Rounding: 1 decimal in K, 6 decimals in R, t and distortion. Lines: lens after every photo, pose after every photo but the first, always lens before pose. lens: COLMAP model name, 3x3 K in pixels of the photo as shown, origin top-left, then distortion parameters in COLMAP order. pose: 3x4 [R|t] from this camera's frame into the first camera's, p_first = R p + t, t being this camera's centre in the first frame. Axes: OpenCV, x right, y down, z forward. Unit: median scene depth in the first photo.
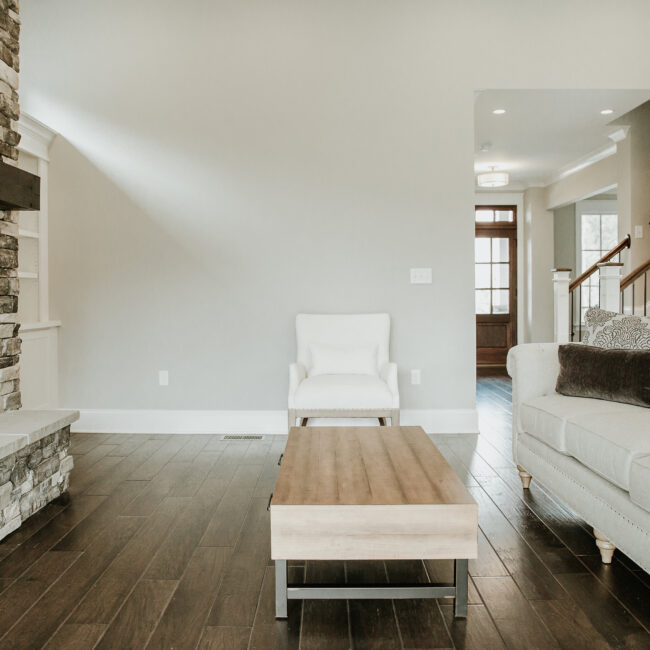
lens RADIAL K [[698.9, 0, 325.0], [0, 698.9, 325.0], [0, 0, 1]] dist [-0.015093, -0.038694]
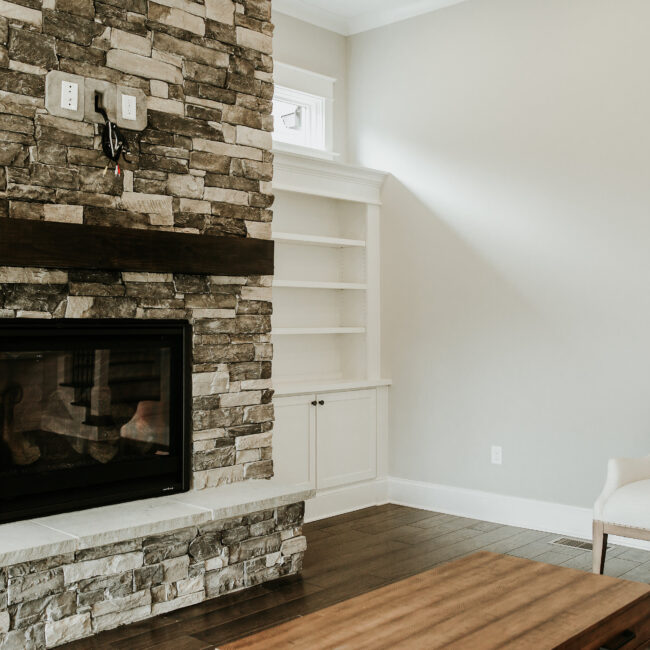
lens RADIAL K [[847.2, 0, 325.0], [0, 847.2, 325.0], [0, 0, 1]] dist [-0.025268, -0.035029]
pose [[0.737300, 0.008883, -0.675507, 0.420131], [-0.031829, 0.999260, -0.021600, -0.070590], [0.674815, 0.037426, 0.737037, 0.185548]]
